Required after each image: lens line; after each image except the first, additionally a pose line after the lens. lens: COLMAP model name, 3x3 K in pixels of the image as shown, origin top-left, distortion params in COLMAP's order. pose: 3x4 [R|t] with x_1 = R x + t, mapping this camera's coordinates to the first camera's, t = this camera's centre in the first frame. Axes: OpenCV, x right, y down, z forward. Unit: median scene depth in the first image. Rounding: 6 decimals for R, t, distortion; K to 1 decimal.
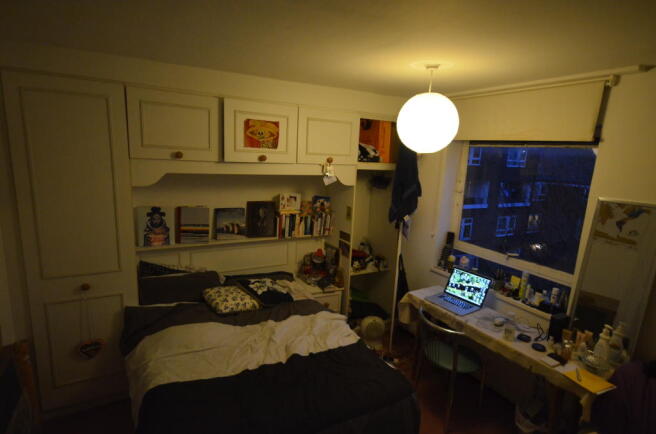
lens RADIAL K [[348.0, 0, 328.0], [0, 348.0, 217.0], [0, 0, 1]] dist [0.003972, 0.002110]
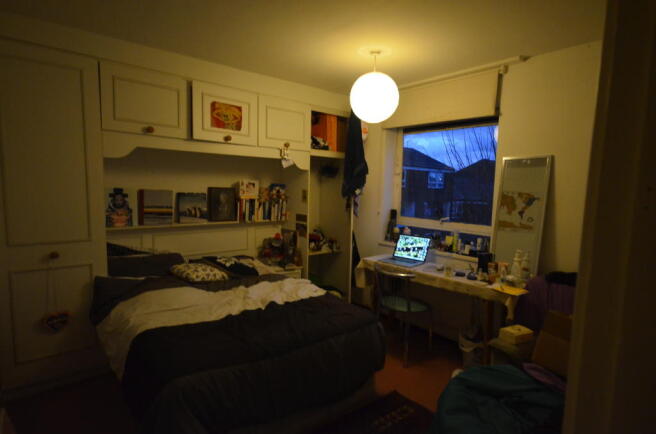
lens RADIAL K [[348.0, 0, 328.0], [0, 348.0, 217.0], [0, 0, 1]] dist [0.003972, 0.002110]
pose [[0.981012, -0.041432, 0.189468, -0.091146], [0.057791, 0.994985, -0.081643, 0.173286], [-0.185135, 0.091042, 0.978487, -0.099016]]
